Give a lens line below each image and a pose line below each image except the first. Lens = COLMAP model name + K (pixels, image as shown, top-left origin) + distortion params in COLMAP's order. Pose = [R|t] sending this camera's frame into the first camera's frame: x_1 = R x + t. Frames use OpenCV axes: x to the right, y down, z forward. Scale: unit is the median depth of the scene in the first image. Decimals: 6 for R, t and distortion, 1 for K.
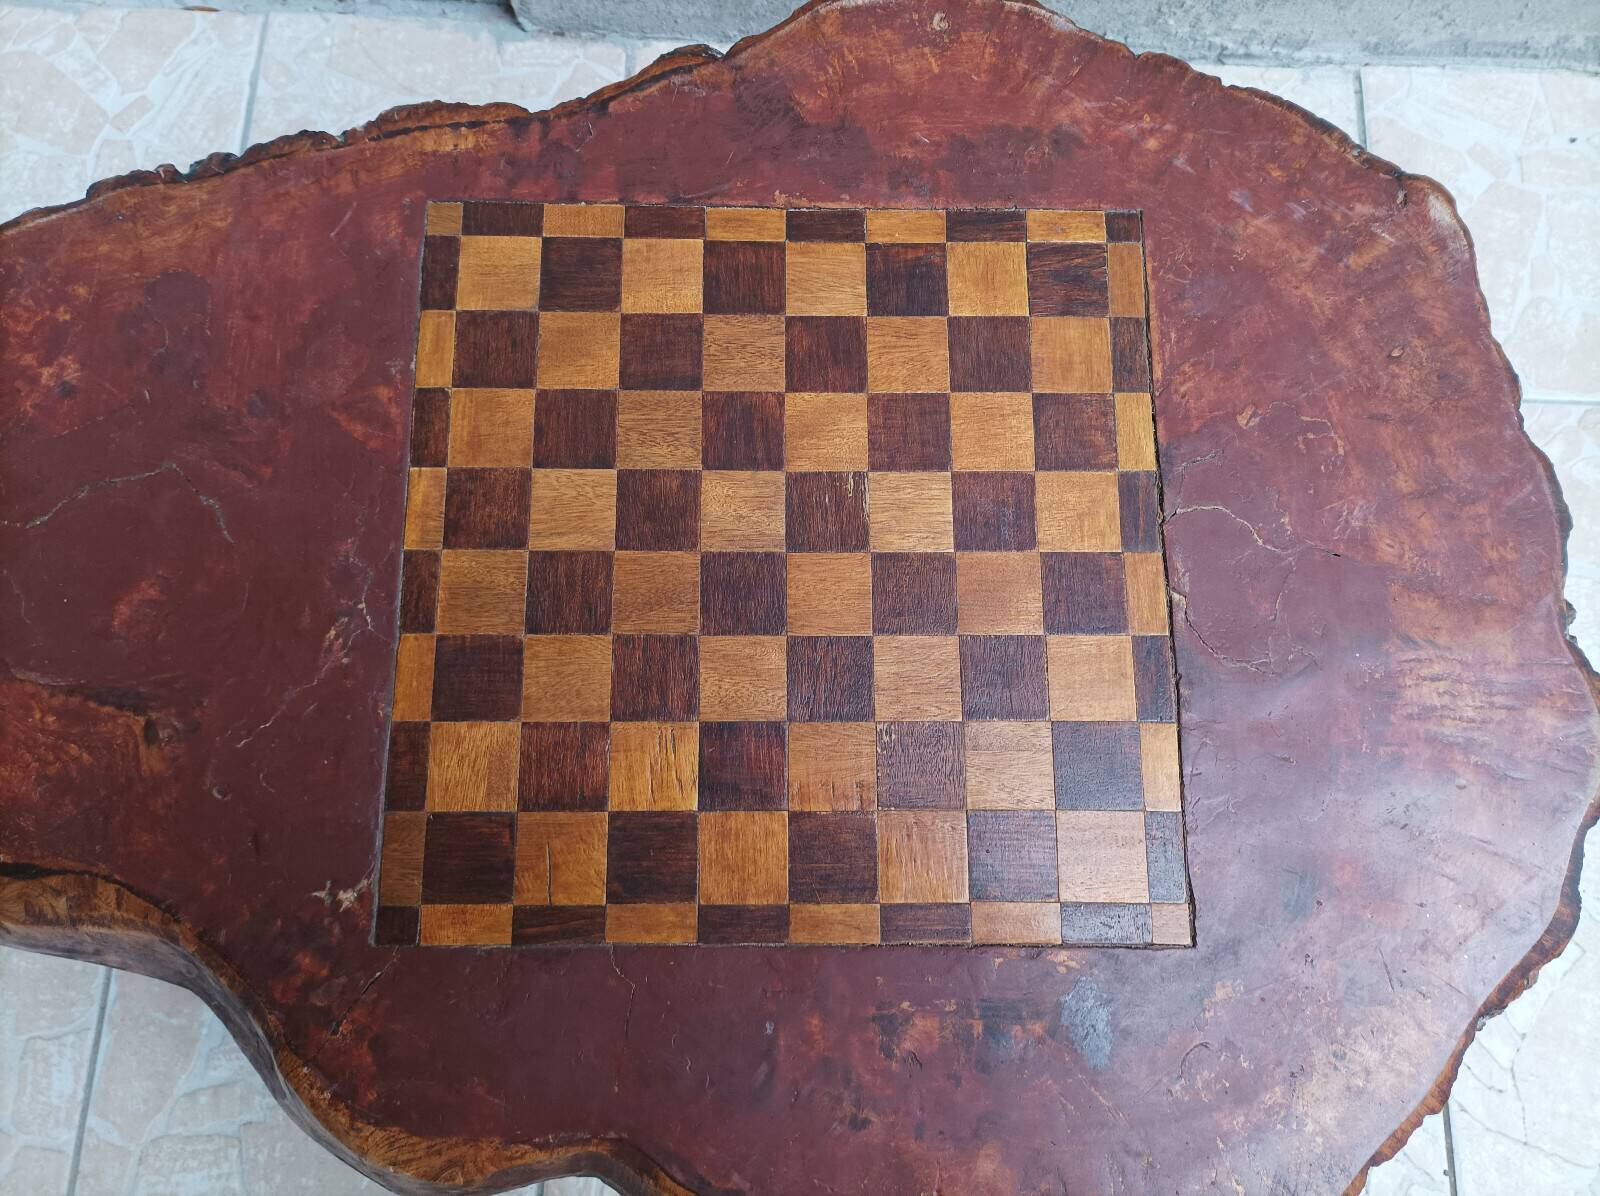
lens RADIAL K [[1197.3, 0, 794.7], [0, 1197.3, 599.5], [0, 0, 1]] dist [0.004405, 0.002714]
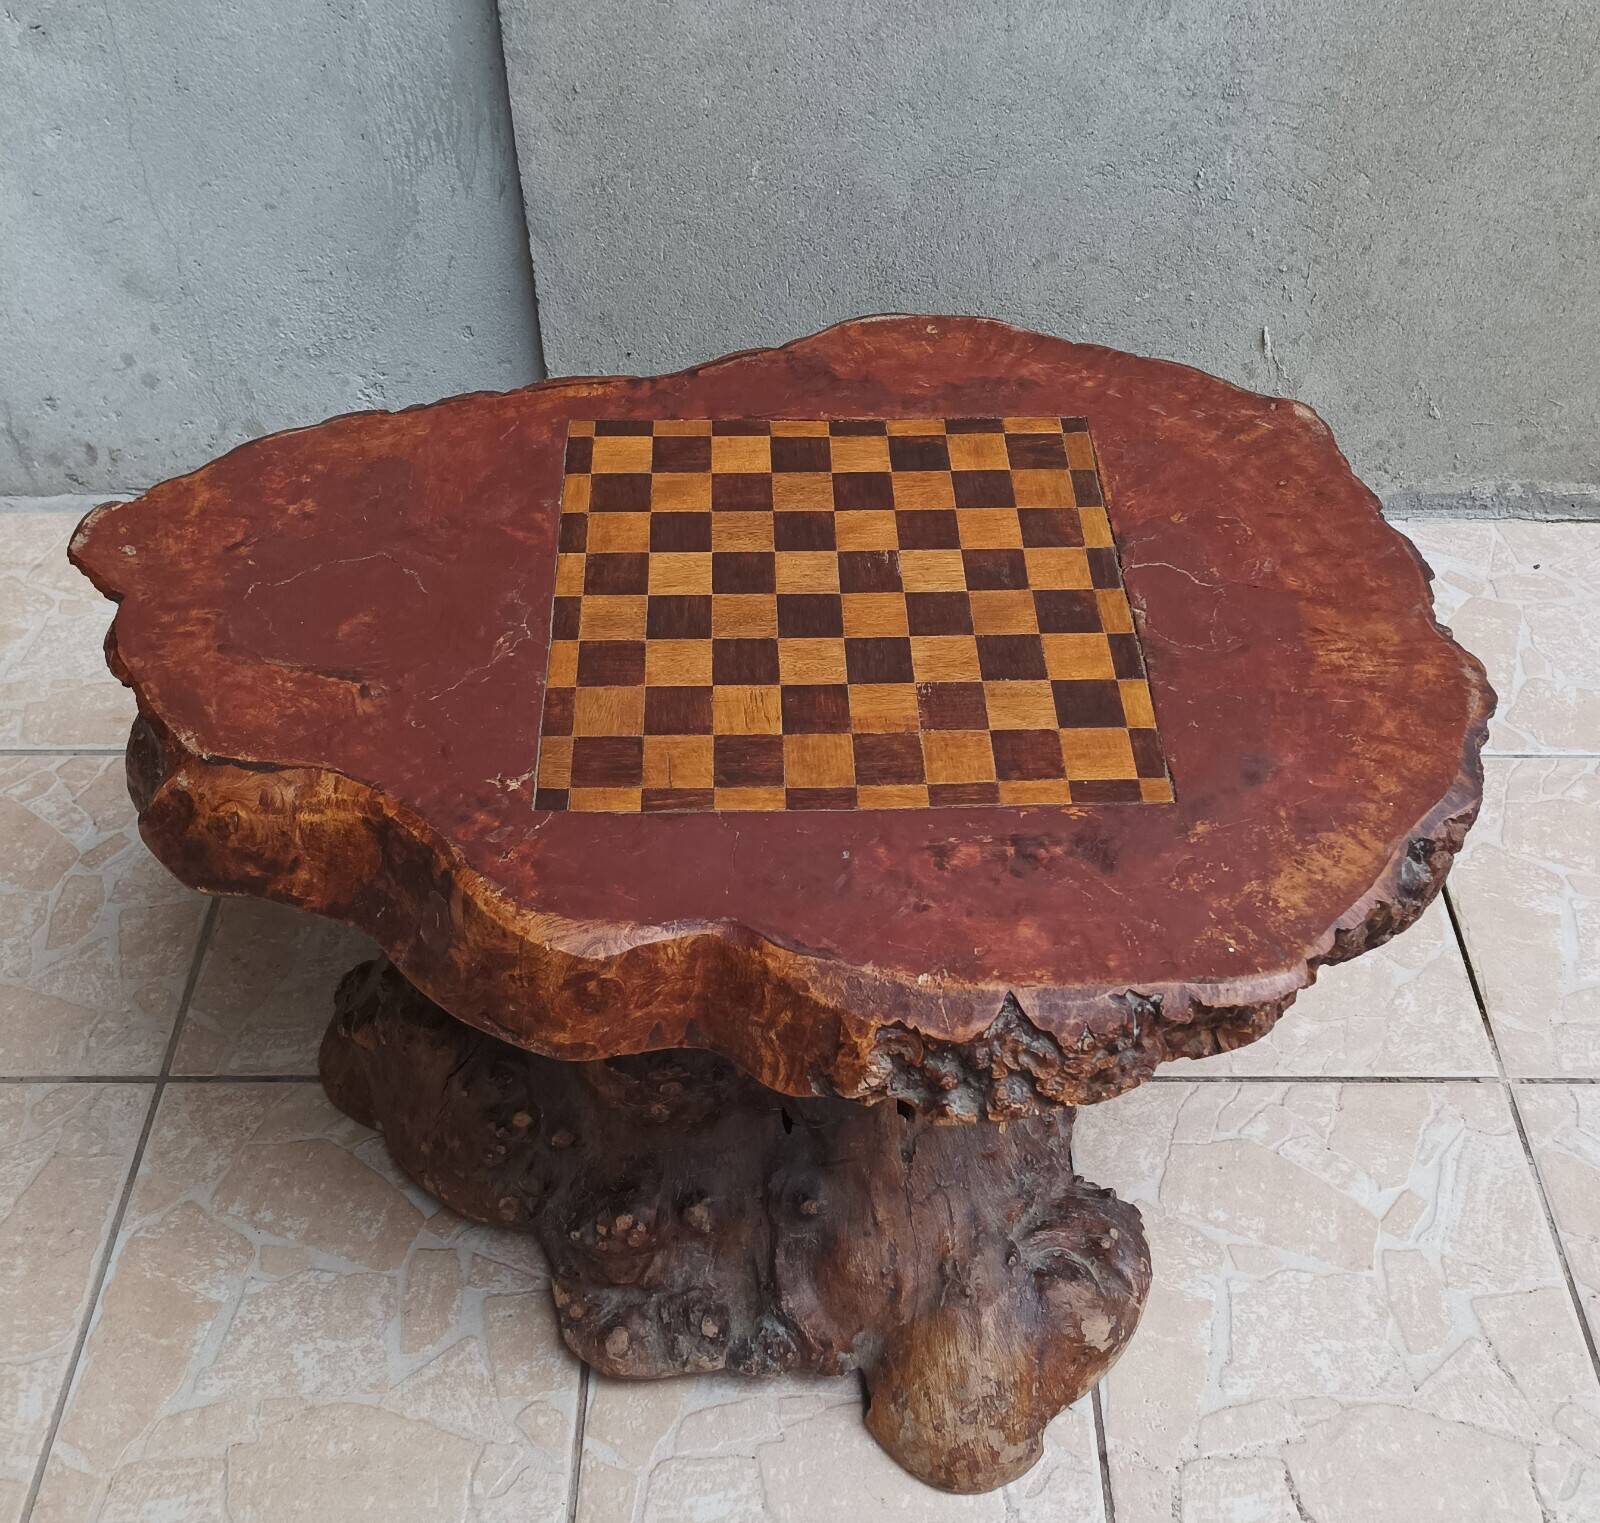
lens RADIAL K [[1773.3, 0, 814.6], [0, 1773.3, 733.4], [0, 0, 1]] dist [0.028993, -0.019351]
pose [[0.999315, -0.030924, 0.020338, -0.079727], [0.036973, 0.859350, -0.510049, 1.077445], [-0.001705, 0.510452, 0.859905, -0.602856]]
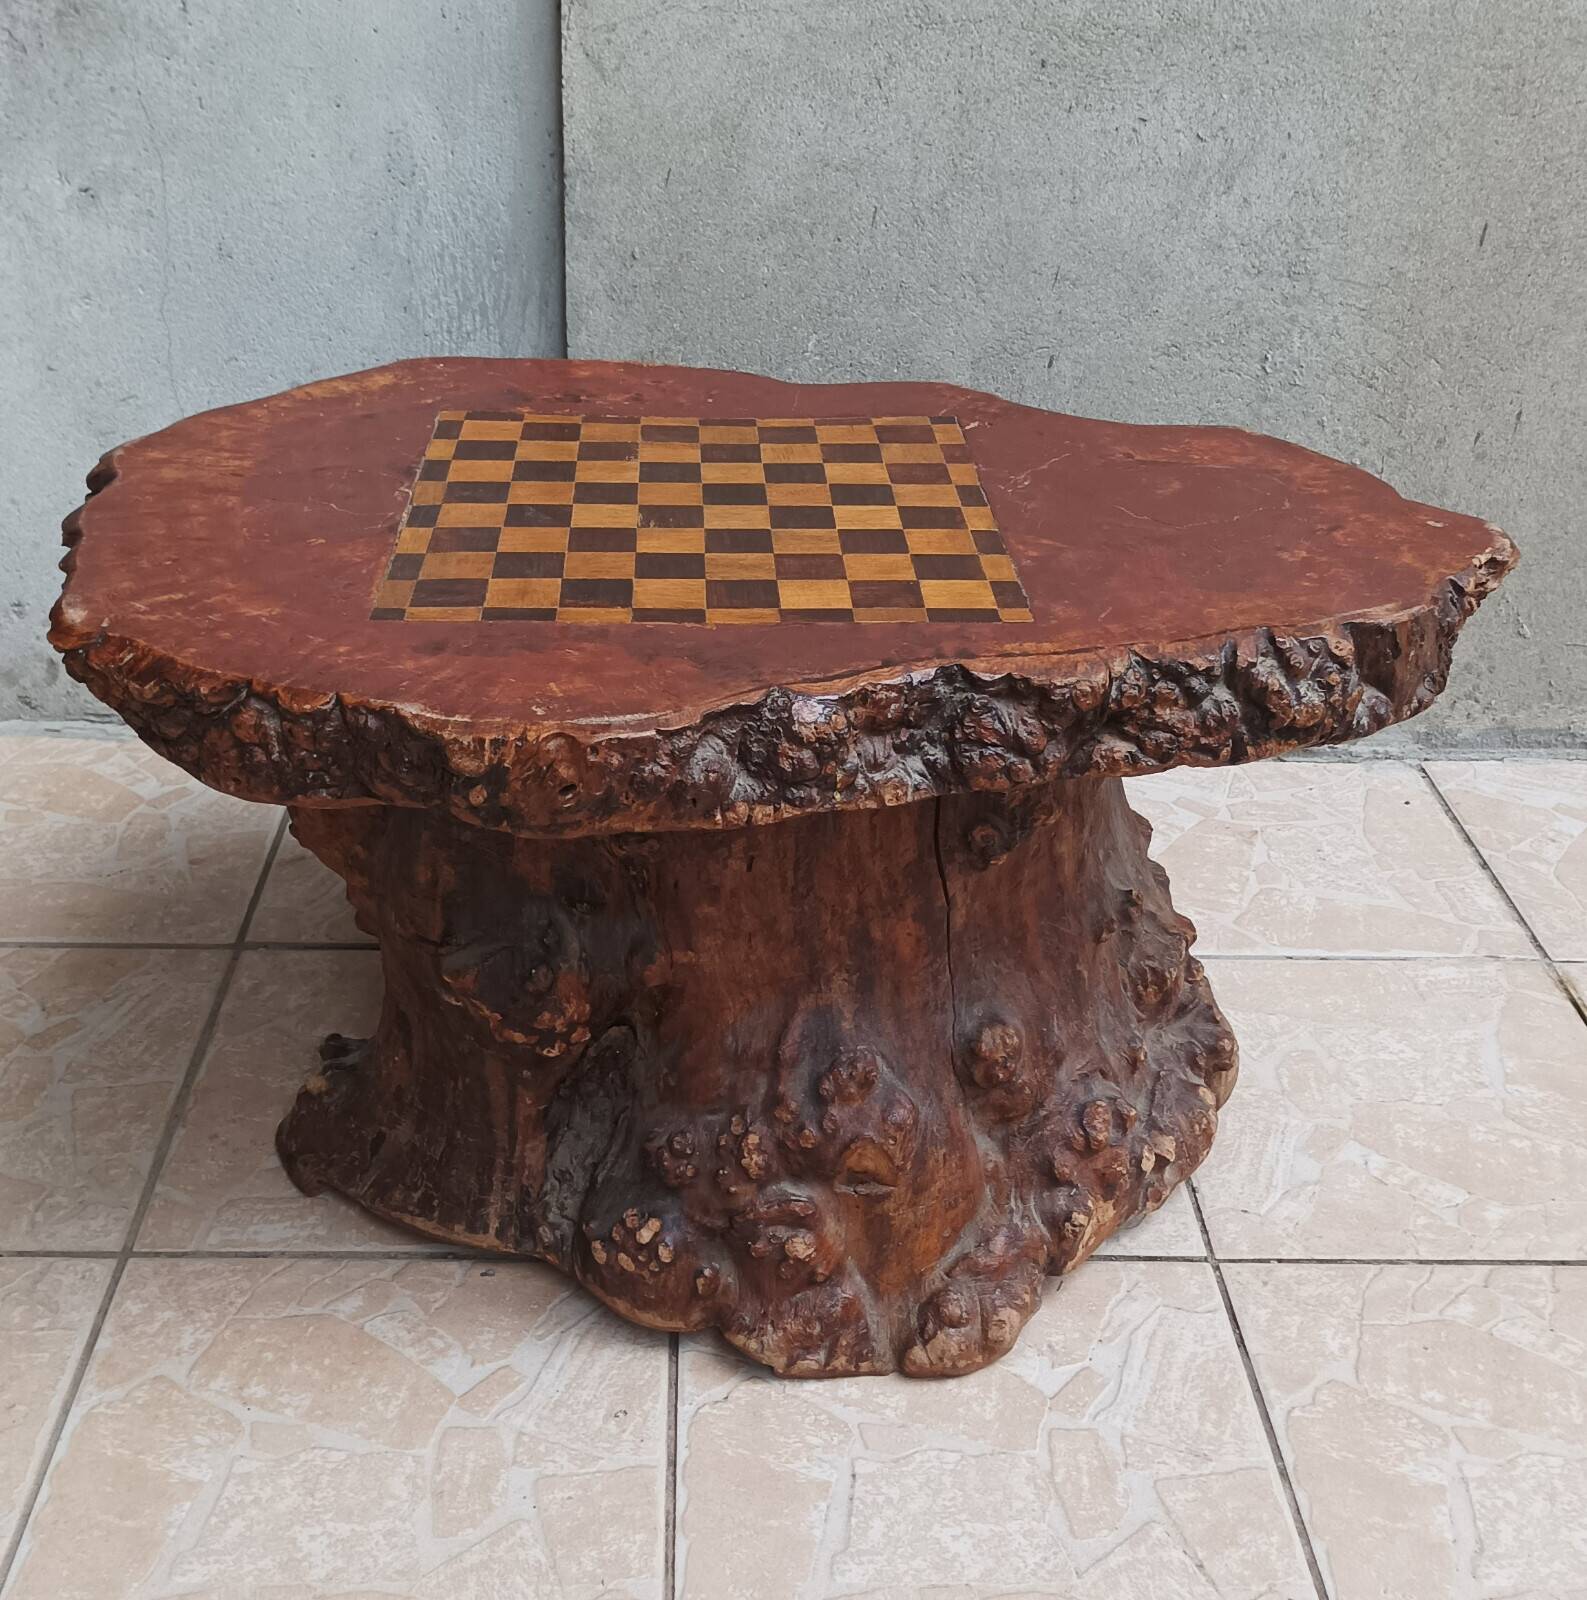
lens RADIAL K [[2045.8, 0, 751.9], [0, 2045.8, 686.9], [0, 0, 1]] dist [0.045928, -0.072694]
pose [[0.998258, -0.010436, 0.058078, -0.364426], [0.051282, 0.640322, -0.766393, 1.604704], [-0.029190, 0.768036, 0.639742, -0.244533]]
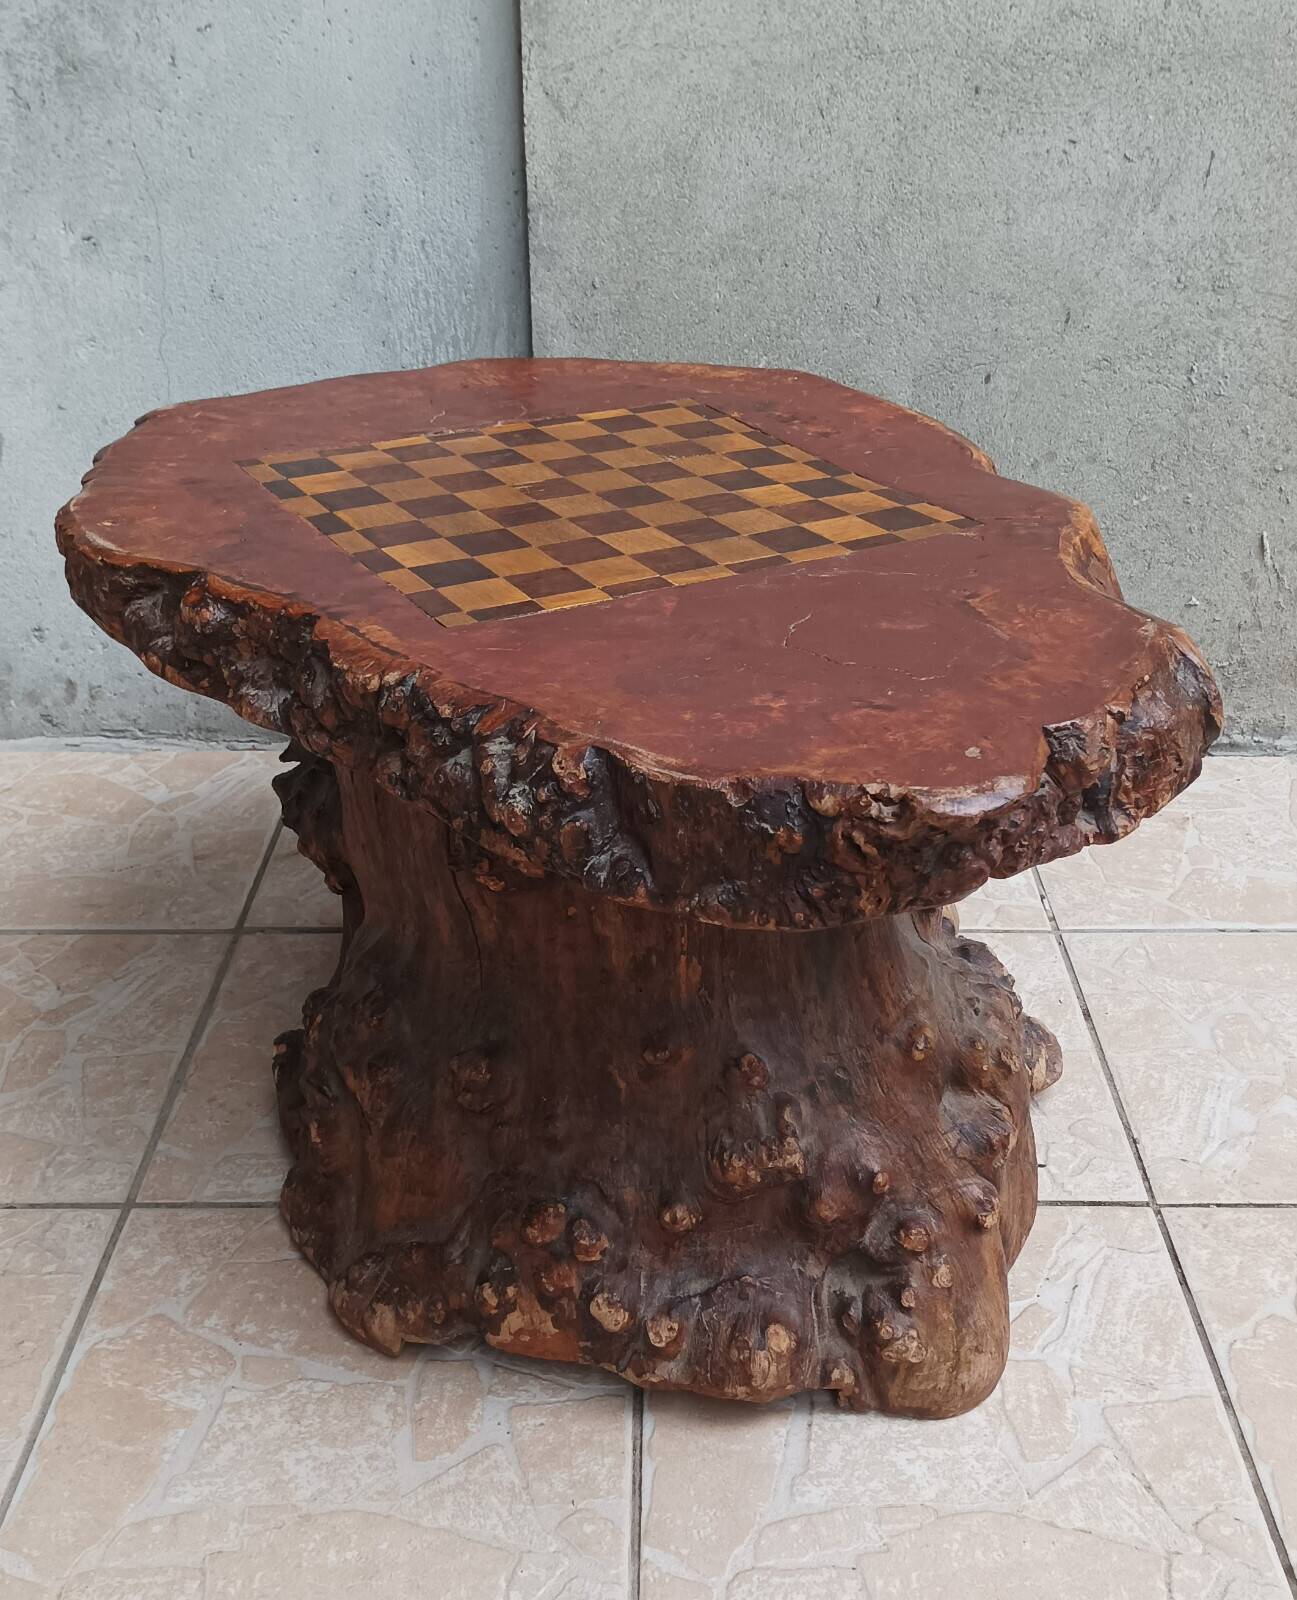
lens RADIAL K [[1816.7, 0, 659.4], [0, 1816.7, 775.4], [0, 0, 1]] dist [0.033058, -0.033993]
pose [[0.999413, -0.026193, 0.022101, -0.336834], [0.033816, 0.648789, -0.760217, 1.558533], [0.005574, 0.760518, 0.649293, -0.068280]]
